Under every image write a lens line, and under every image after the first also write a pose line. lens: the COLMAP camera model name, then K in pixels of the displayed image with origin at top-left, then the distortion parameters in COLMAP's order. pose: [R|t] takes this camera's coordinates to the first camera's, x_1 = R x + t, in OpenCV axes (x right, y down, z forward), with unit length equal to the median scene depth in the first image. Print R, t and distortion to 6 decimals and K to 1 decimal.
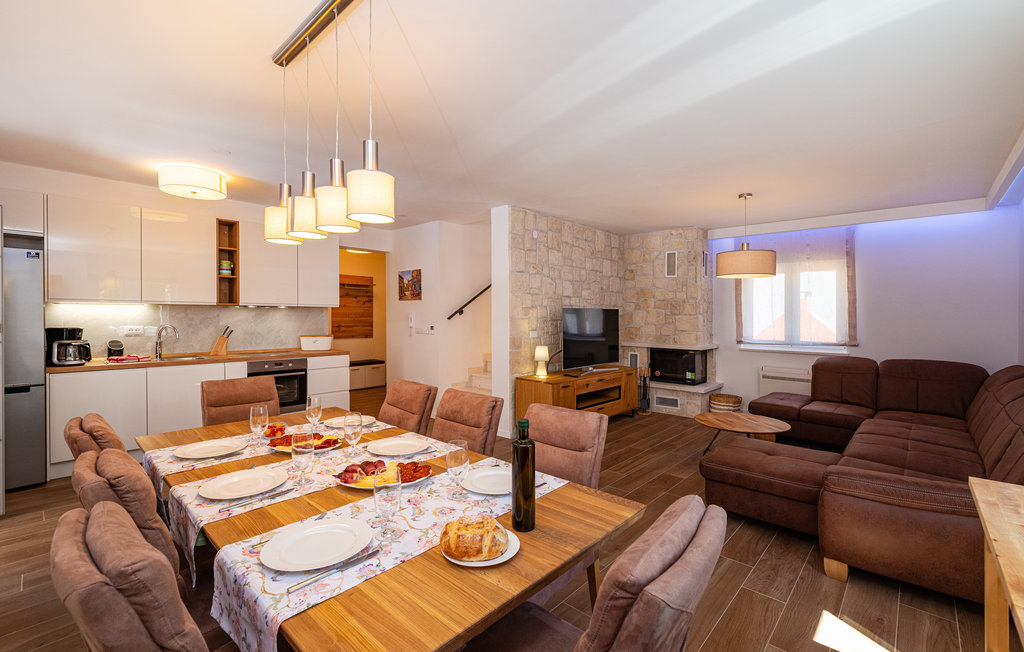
lens RADIAL K [[444.7, 0, 508.7], [0, 444.7, 317.2], [0, 0, 1]] dist [0.001093, 0.000122]
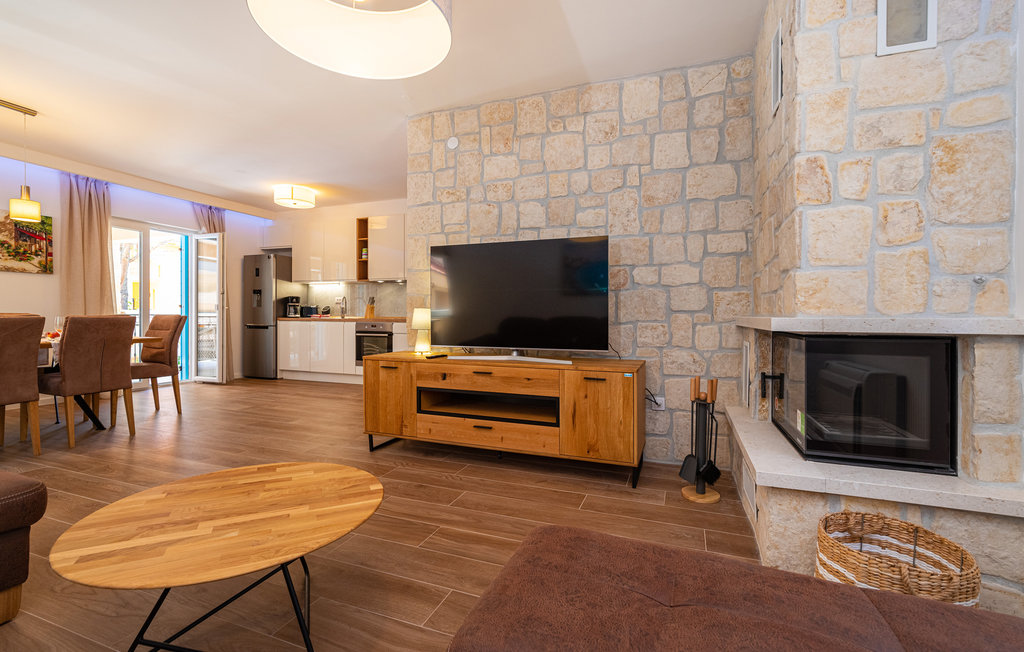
lens RADIAL K [[437.0, 0, 523.4], [0, 437.0, 321.4], [0, 0, 1]] dist [0.001332, 0.000698]
pose [[0.383489, 0.007294, -0.923517, 0.690971], [-0.006300, 0.999966, 0.005281, 0.075399], [0.923524, 0.003793, 0.383522, 0.827113]]
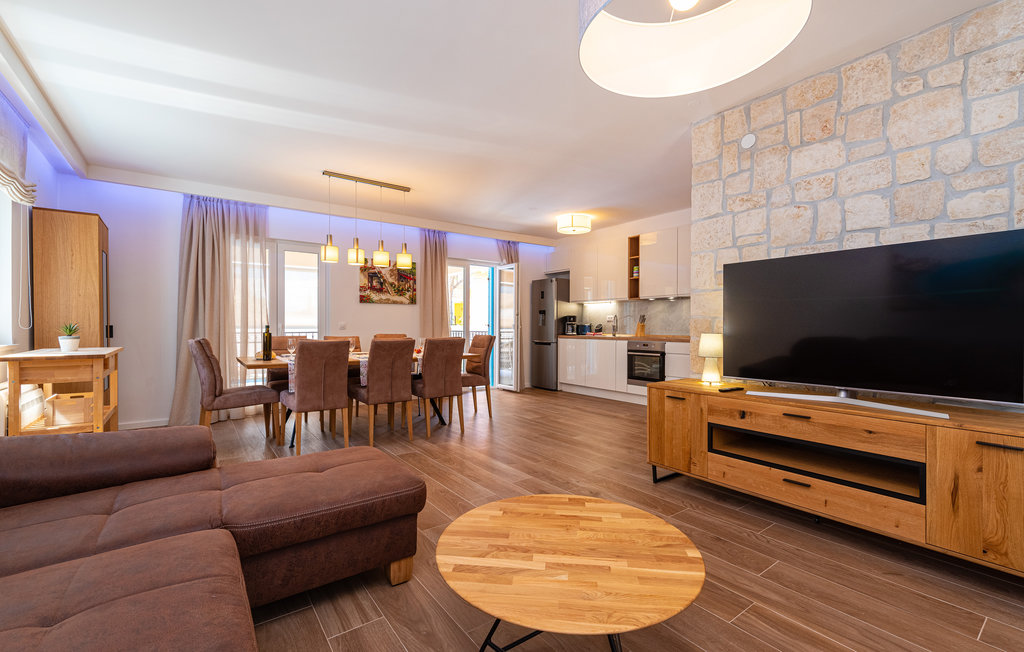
lens RADIAL K [[442.2, 0, 525.3], [0, 442.2, 333.1], [0, 0, 1]] dist [0.001952, 0.000483]
pose [[-0.172326, 0.007972, -0.985008, 0.660115], [-0.006516, 0.999936, 0.009233, 0.057229], [0.985018, 0.008009, -0.172263, 0.796645]]
